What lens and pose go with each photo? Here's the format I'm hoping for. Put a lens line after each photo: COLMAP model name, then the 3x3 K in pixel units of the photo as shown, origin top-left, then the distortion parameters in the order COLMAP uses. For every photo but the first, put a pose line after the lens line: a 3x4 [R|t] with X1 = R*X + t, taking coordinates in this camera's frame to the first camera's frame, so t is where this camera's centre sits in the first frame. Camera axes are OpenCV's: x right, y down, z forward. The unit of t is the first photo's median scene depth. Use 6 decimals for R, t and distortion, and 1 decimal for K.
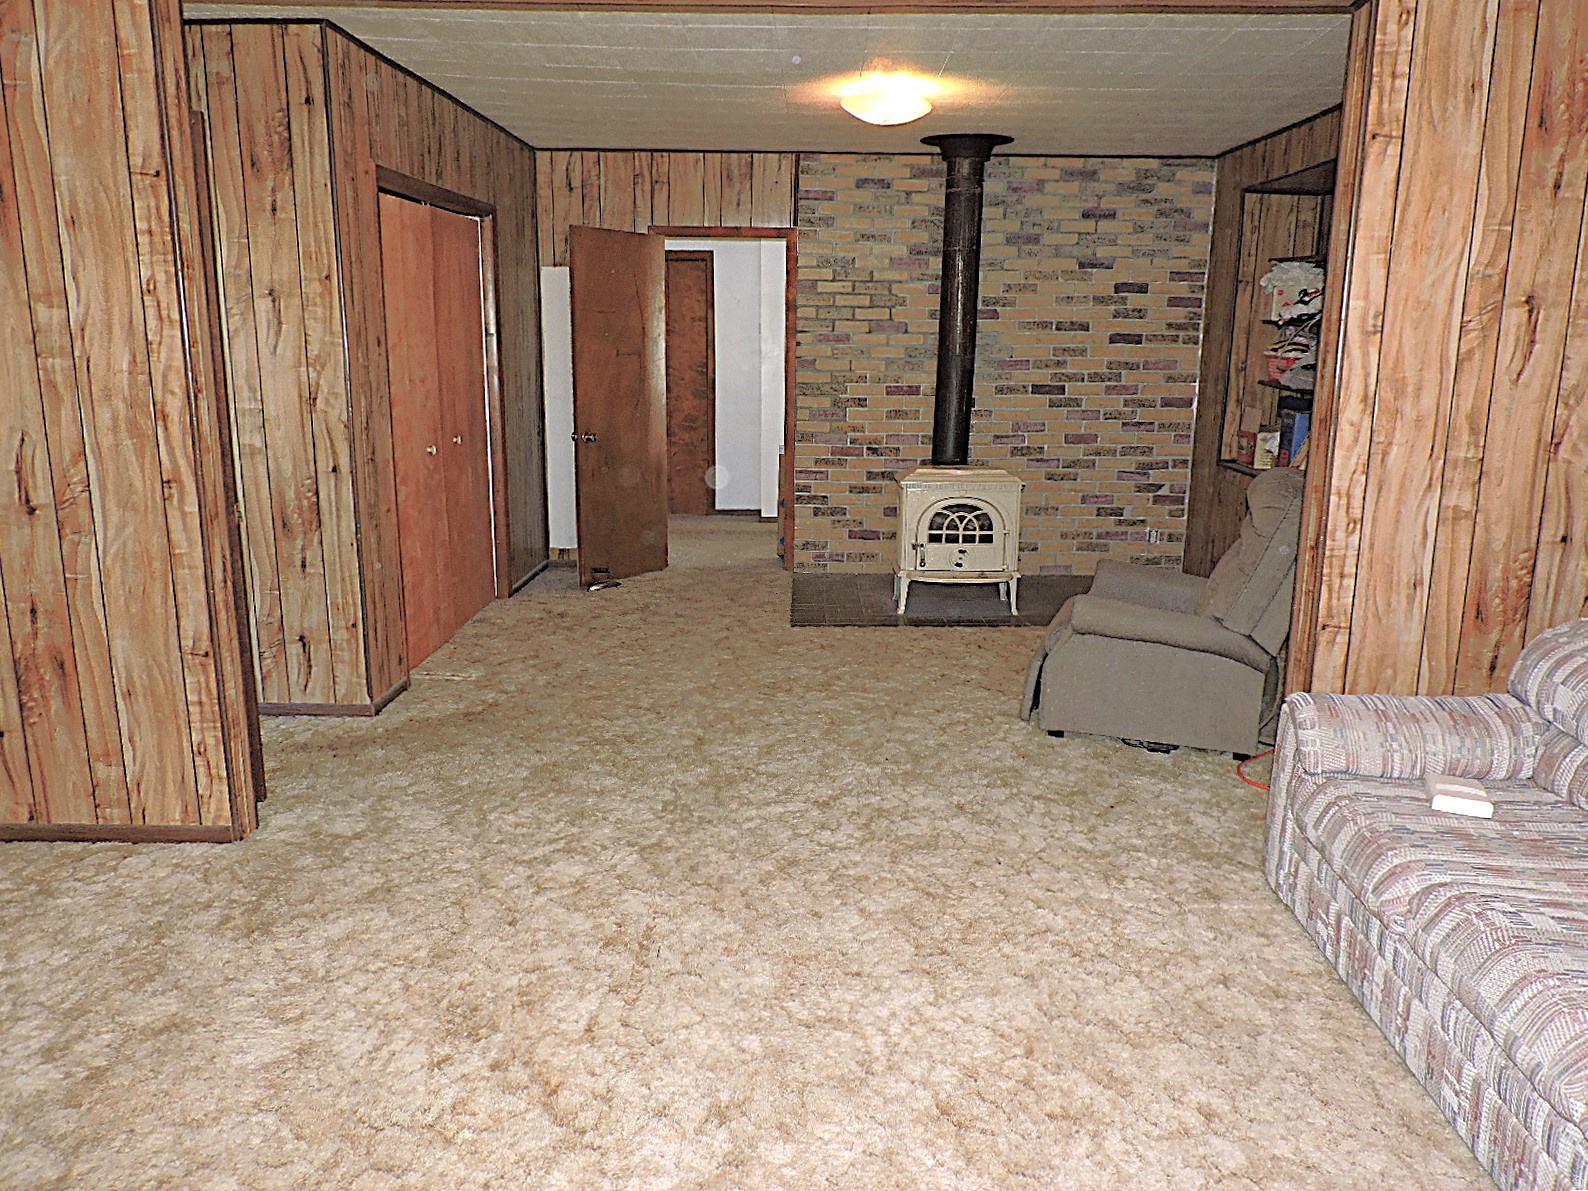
lens RADIAL K [[1128.1, 0, 799.1], [0, 1128.1, 587.6], [0, 0, 1]] dist [-0.018721, -0.002129]
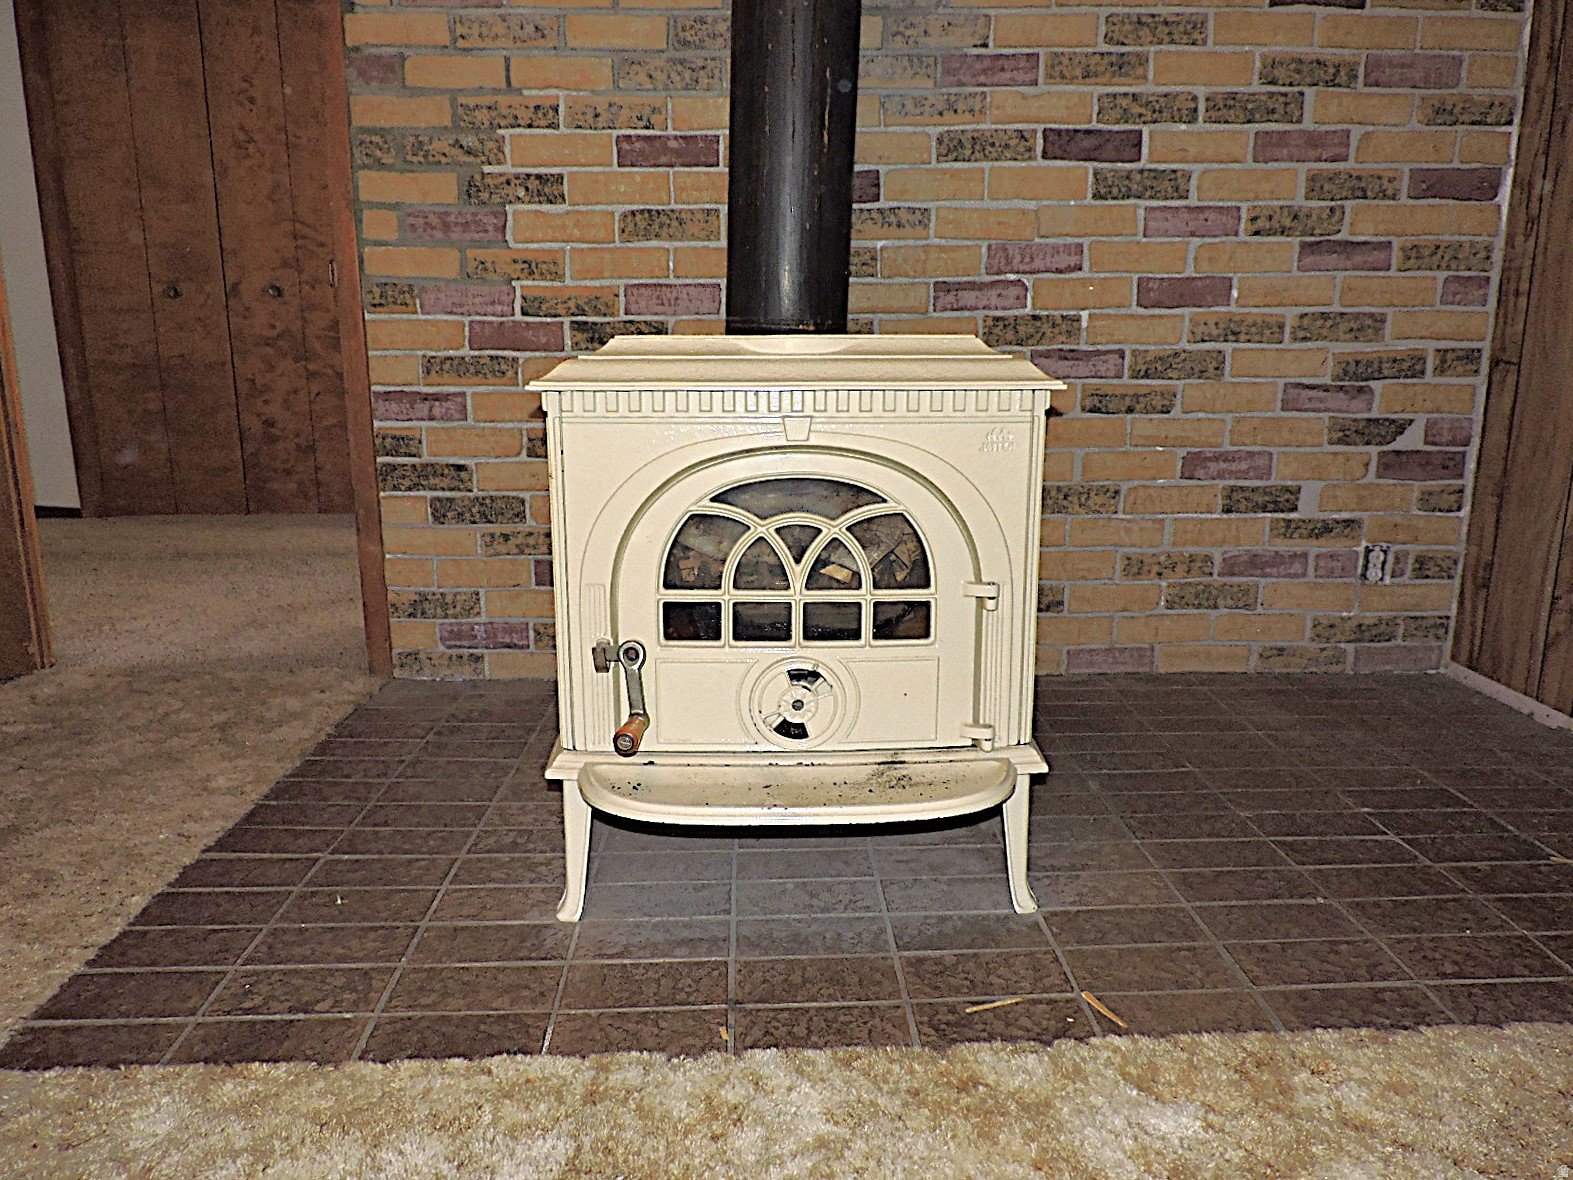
lens RADIAL K [[1186.0, 0, 786.5], [0, 1186.0, 590.0], [0, 0, 1]] dist [-0.000970, 0.000456]
pose [[0.999260, -0.015784, 0.035075, 0.187284], [0.015505, 0.999846, 0.008211, -0.074017], [-0.035199, -0.007661, 0.999351, 1.059657]]
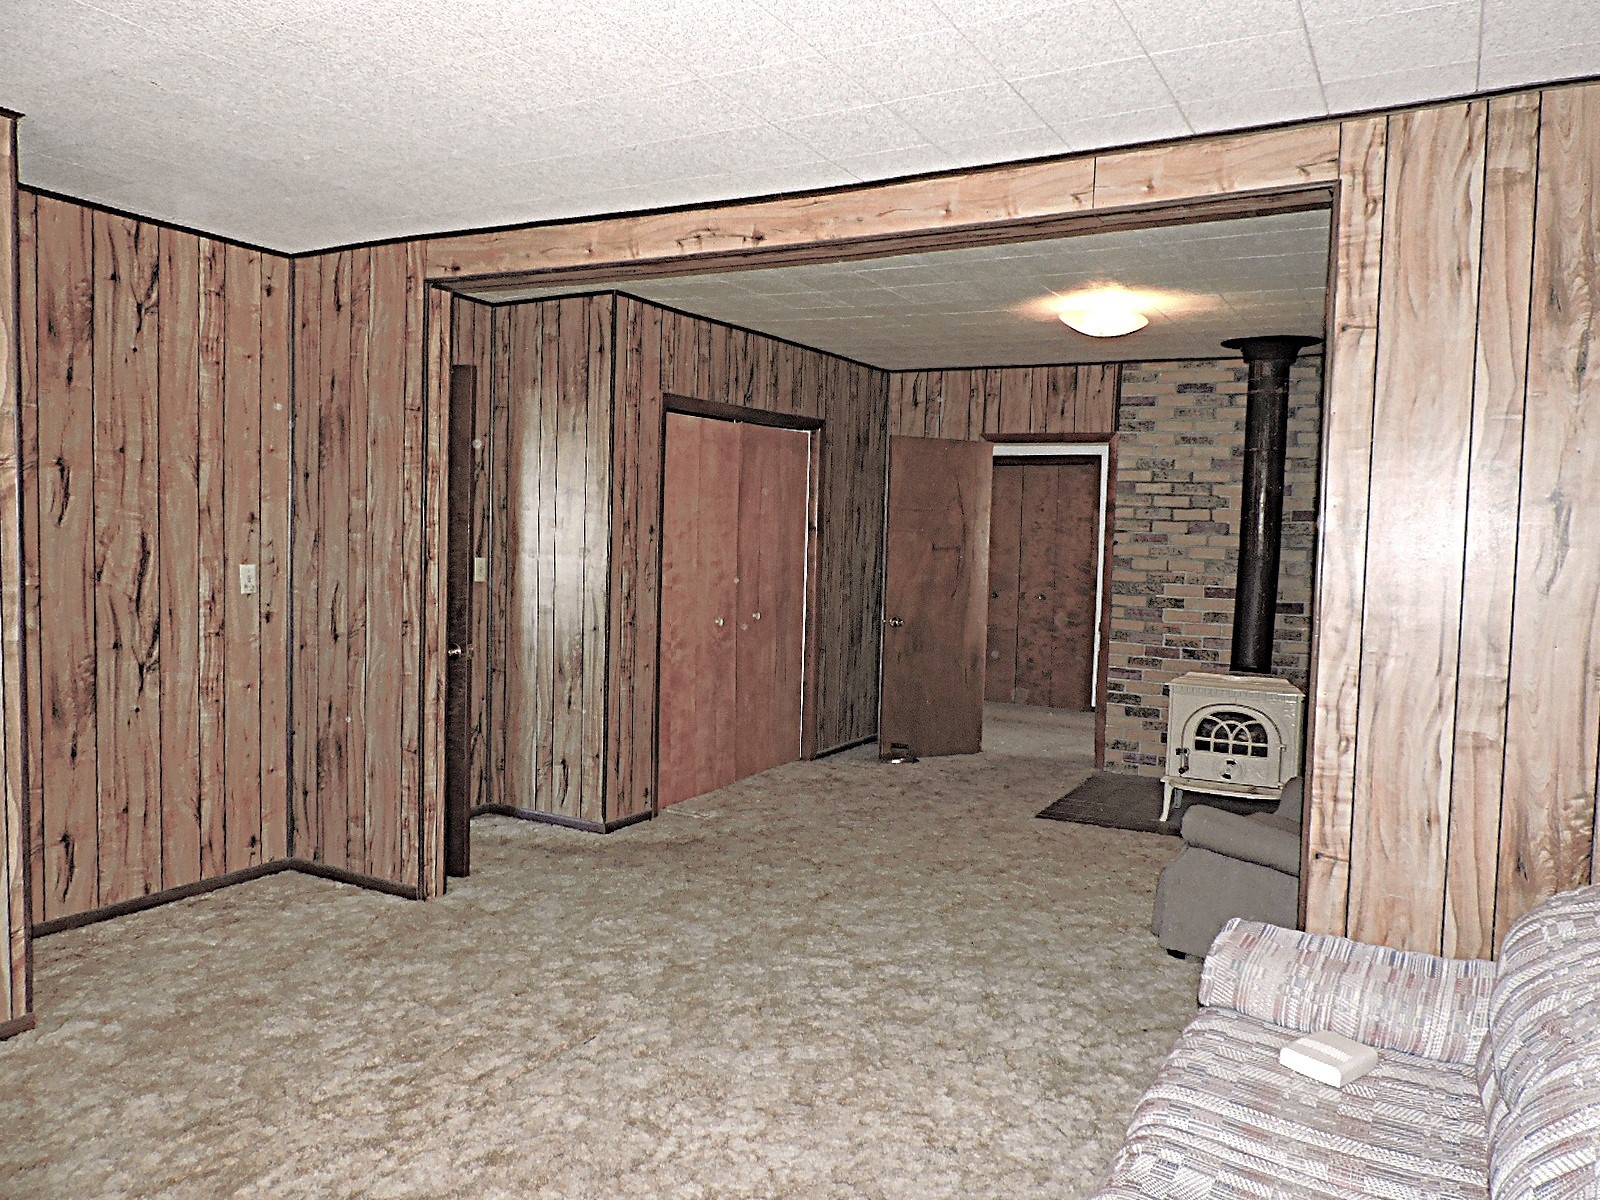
lens RADIAL K [[1116.4, 0, 800.0], [0, 1116.4, 600.0], [0, 0, 1]] dist [-0.020672, -0.000381]
pose [[0.883672, 0.045582, -0.465883, 0.357504], [-0.120577, 0.983829, -0.132449, 0.001149], [0.452312, 0.173216, 0.874877, 0.008027]]
